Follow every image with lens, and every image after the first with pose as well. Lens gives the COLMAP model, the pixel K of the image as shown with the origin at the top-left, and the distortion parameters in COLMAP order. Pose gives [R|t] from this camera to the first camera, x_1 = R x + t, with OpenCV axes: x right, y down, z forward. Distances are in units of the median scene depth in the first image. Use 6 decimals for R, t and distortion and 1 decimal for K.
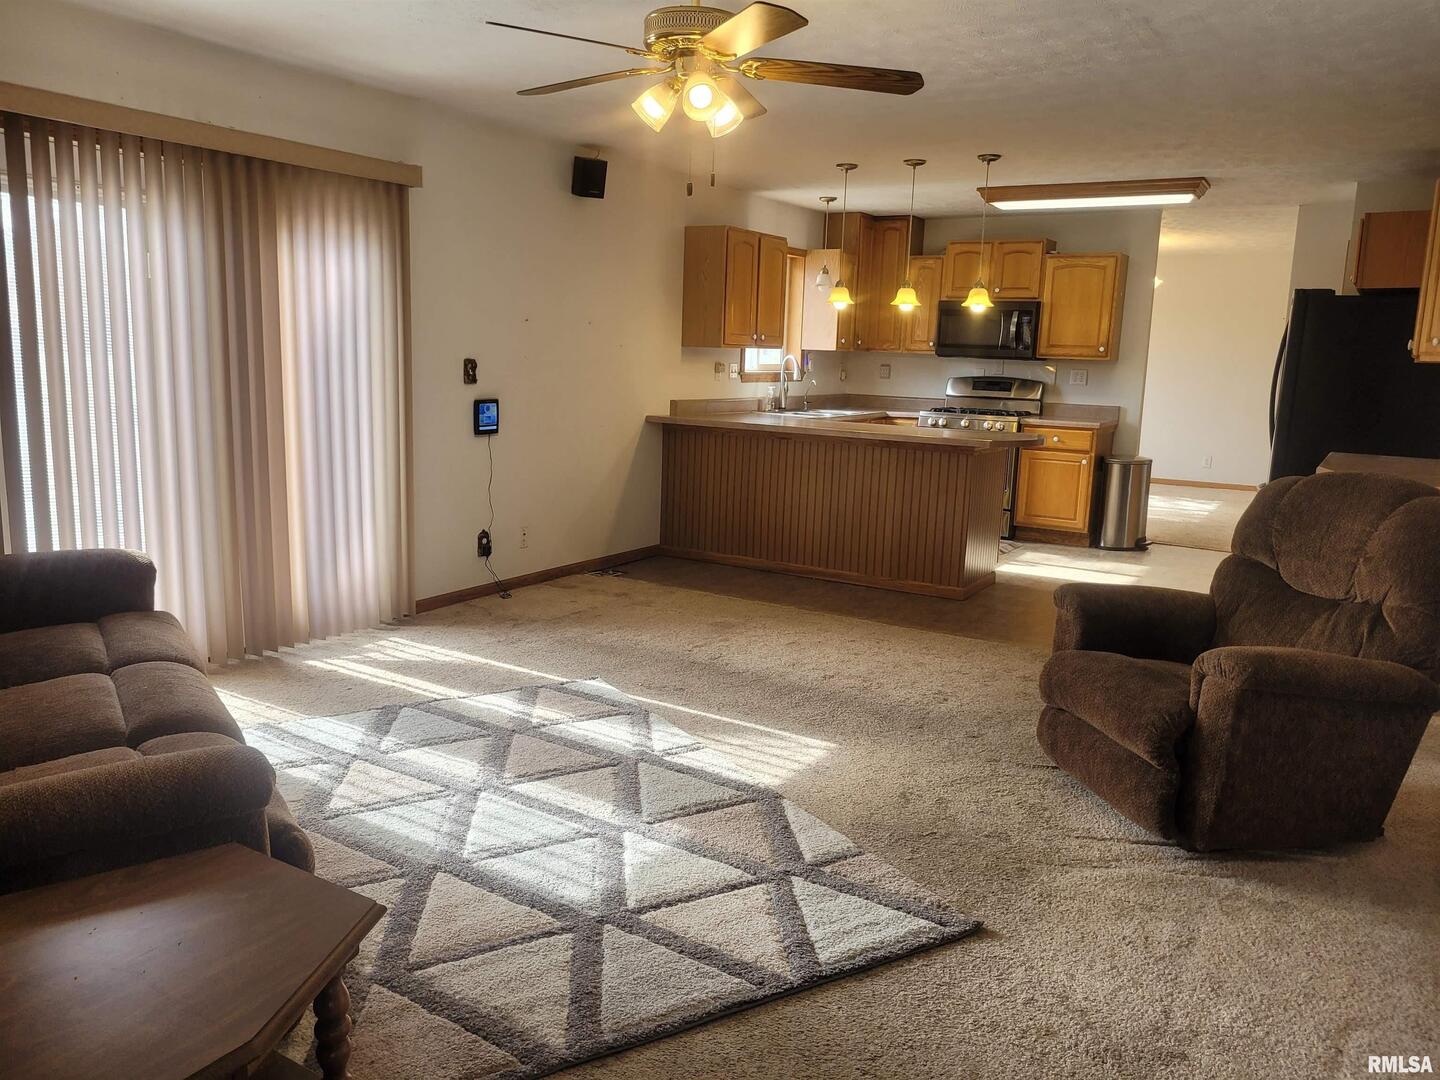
lens RADIAL K [[1050.1, 0, 720.0], [0, 1050.1, 540.0], [0, 0, 1]] dist [-0.003254, -0.004586]
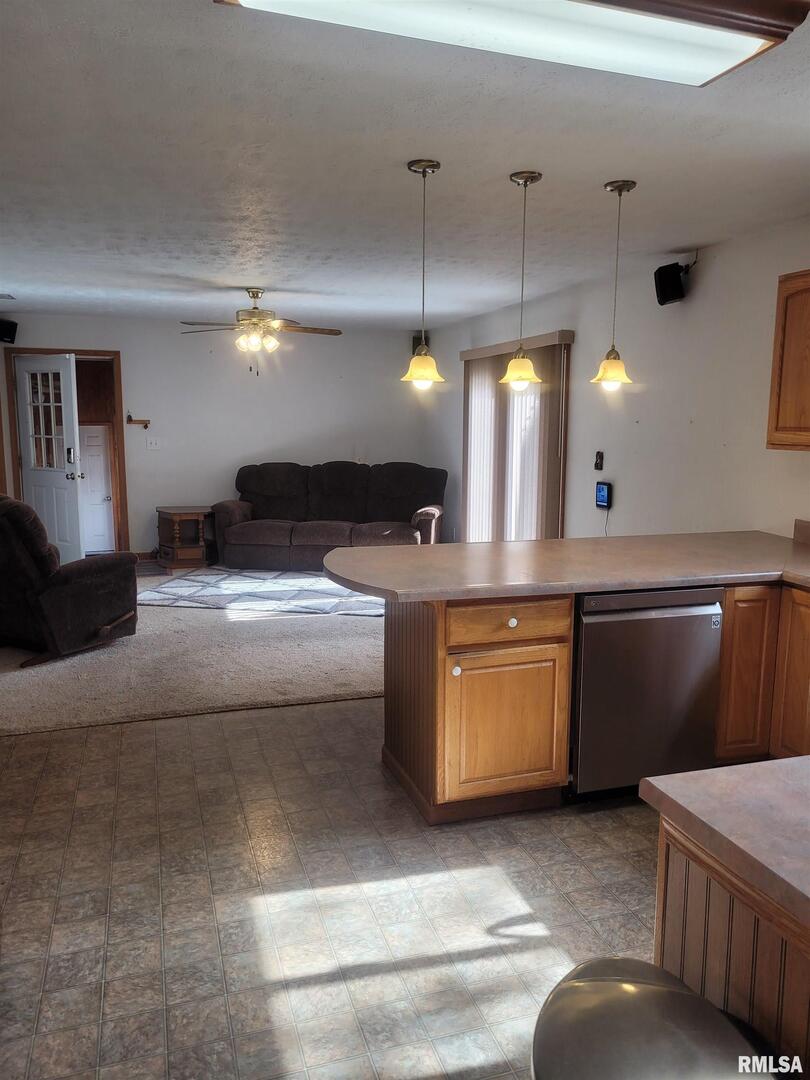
lens RADIAL K [[825.4, 0, 406.7], [0, 825.4, 520.6], [0, 0, 1]] dist [0.042834, -0.032937]
pose [[-0.649386, 0.058193, -0.758229, 0.717223], [-0.165635, 0.962306, 0.215713, -0.264857], [0.742201, 0.265671, -0.615269, 1.433197]]
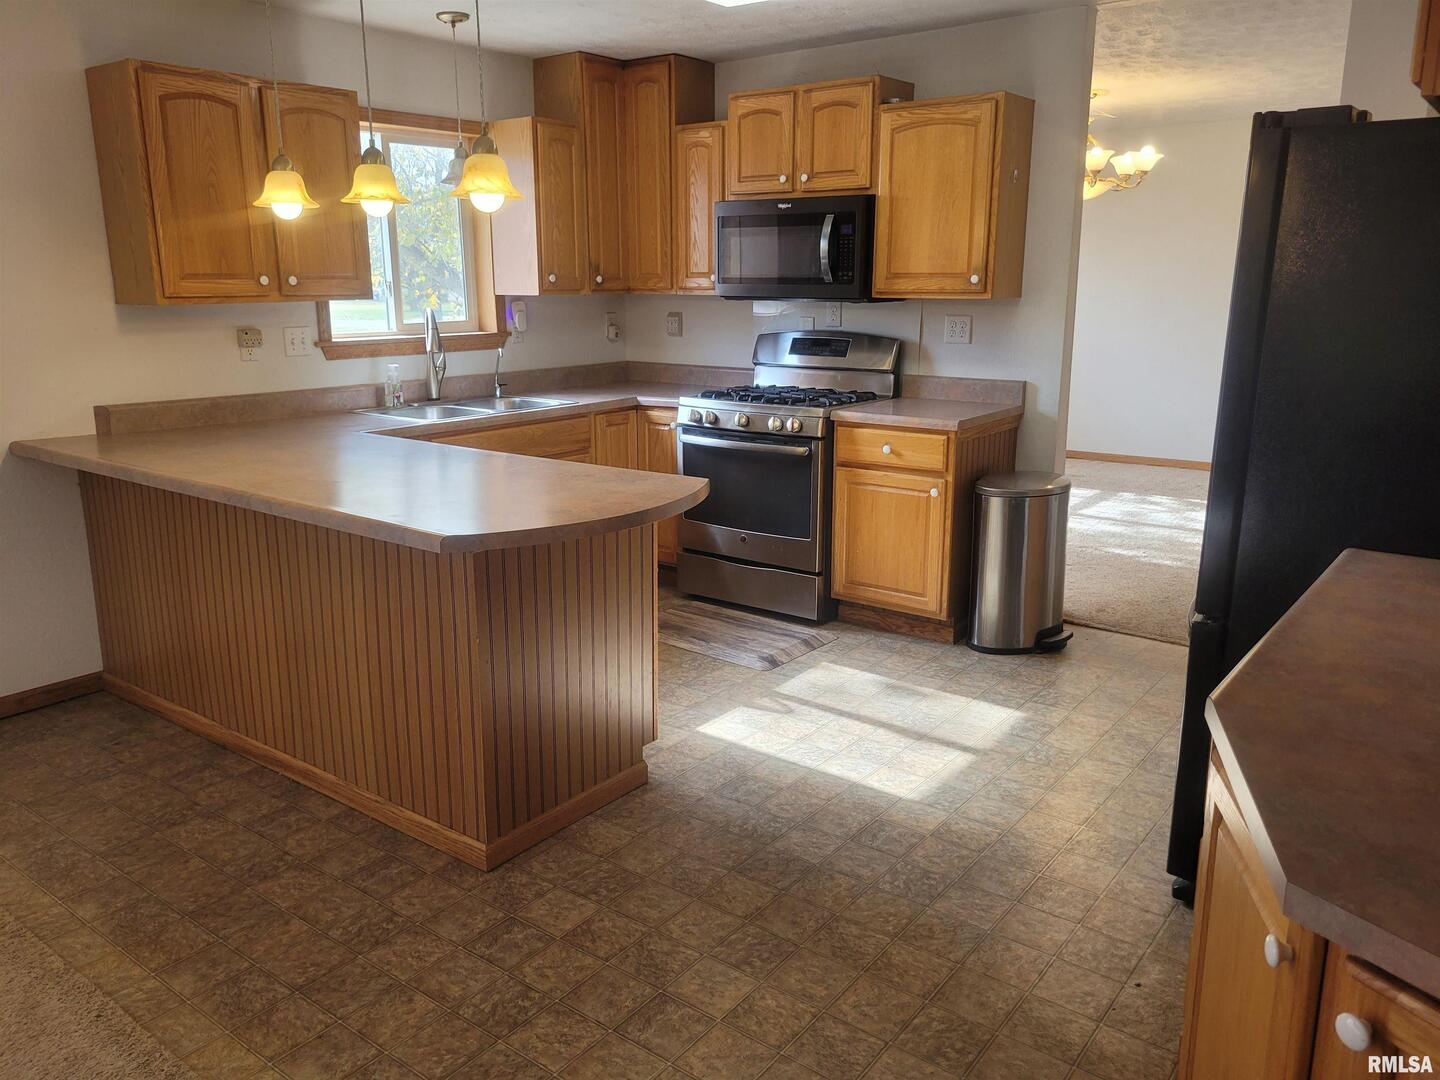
lens RADIAL K [[1085.2, 0, 714.9], [0, 1085.2, 529.4], [0, 0, 1]] dist [0.042458, -0.000831]
pose [[0.994129, -0.010490, -0.107696, 0.394854], [0.015899, 0.998648, 0.049490, -0.113613], [0.107031, -0.050911, 0.992951, 0.578126]]
